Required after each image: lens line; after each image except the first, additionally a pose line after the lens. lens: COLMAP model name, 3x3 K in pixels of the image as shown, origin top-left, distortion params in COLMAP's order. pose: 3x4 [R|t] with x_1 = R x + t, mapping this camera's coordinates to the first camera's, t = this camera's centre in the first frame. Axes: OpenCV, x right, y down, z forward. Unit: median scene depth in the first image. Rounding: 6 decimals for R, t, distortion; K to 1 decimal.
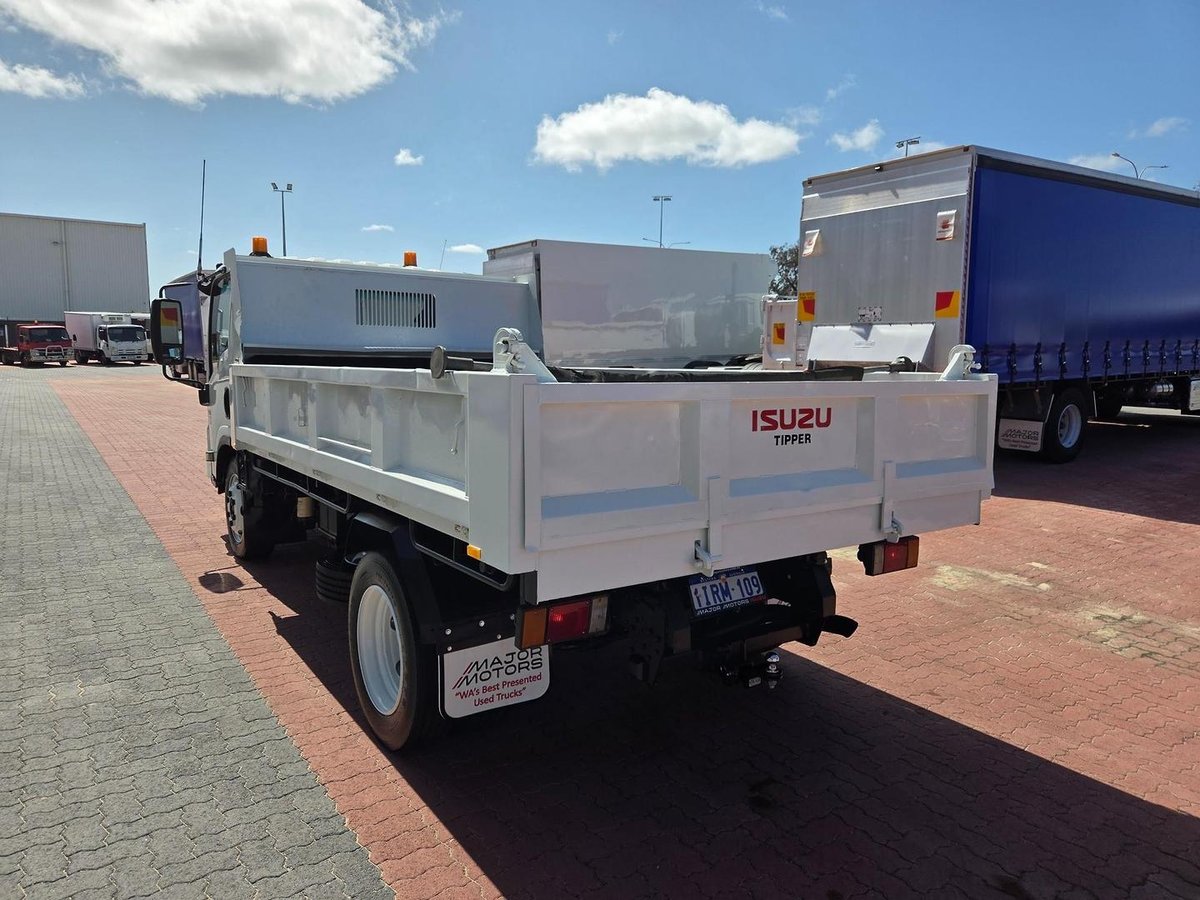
lens RADIAL K [[811.8, 0, 599.4], [0, 811.8, 448.4], [0, 0, 1]] dist [0.062504, -0.050317]
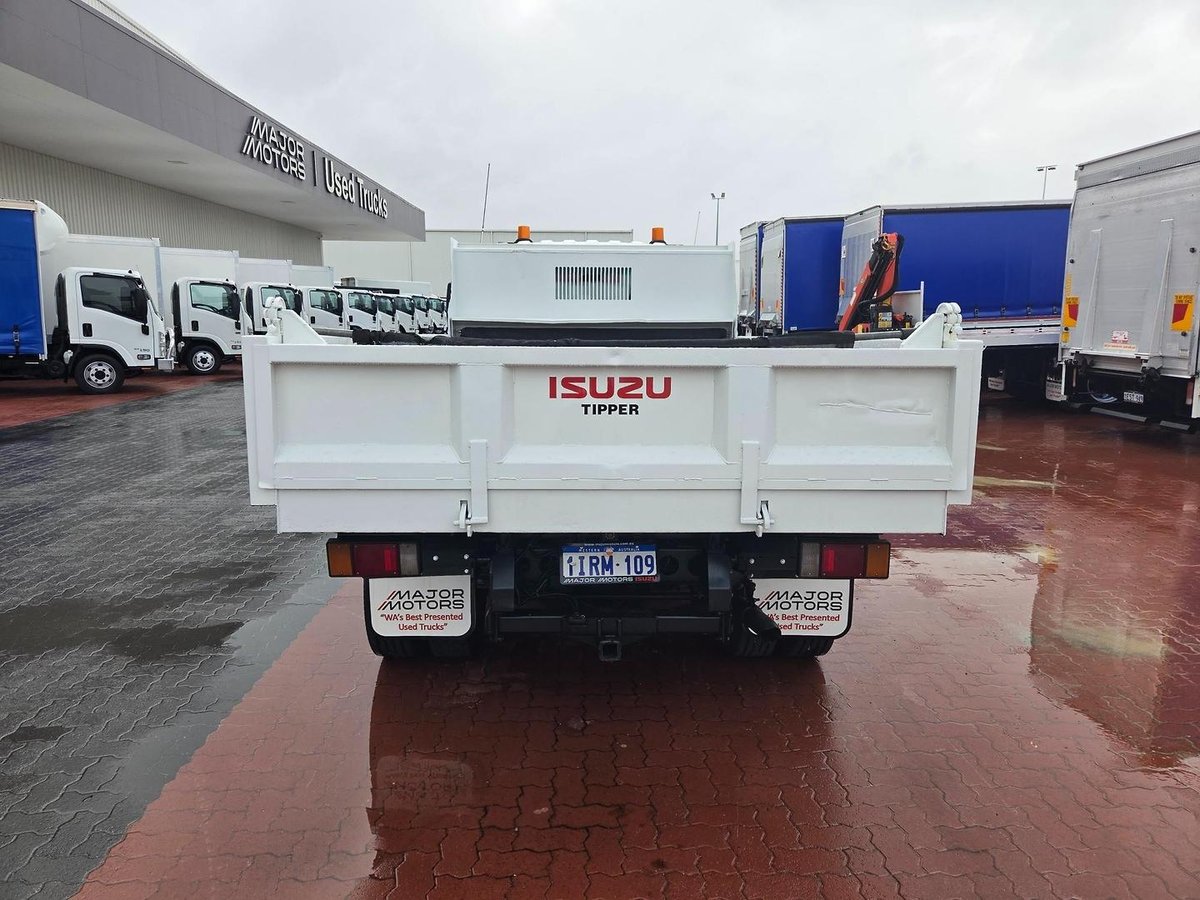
lens RADIAL K [[808.9, 0, 597.1], [0, 808.9, 446.2], [0, 0, 1]] dist [0.071494, -0.055763]
pose [[0.834005, 0.071183, -0.547146, 0.662246], [-0.054595, 0.997423, 0.046544, -0.010142], [0.549050, -0.008946, 0.835742, 0.188772]]
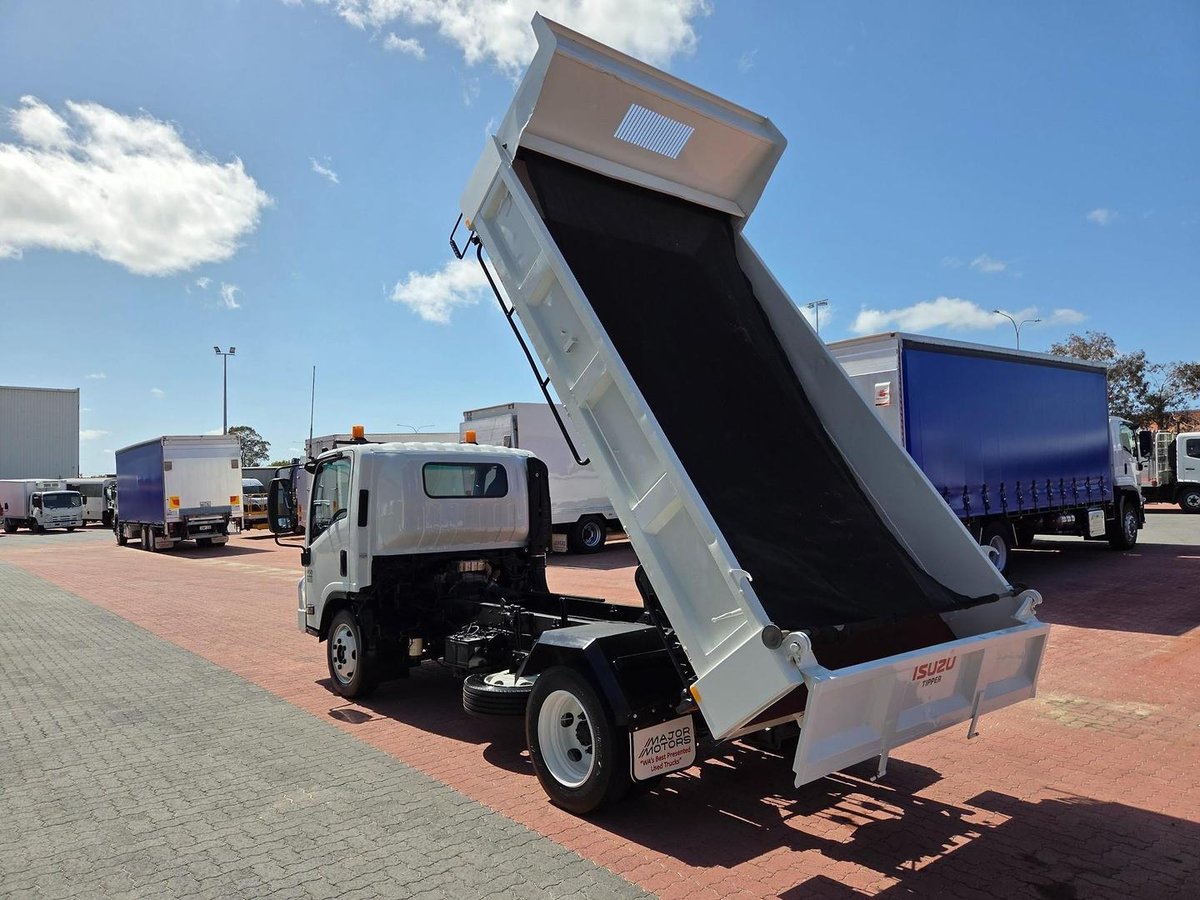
lens RADIAL K [[816.4, 0, 605.9], [0, 816.4, 461.4], [0, 0, 1]] dist [0.061751, -0.051946]
pose [[0.994807, -0.031456, 0.096801, -0.338719], [0.046452, 0.986538, -0.156796, 0.005022], [-0.090566, 0.160478, 0.982876, -0.463516]]
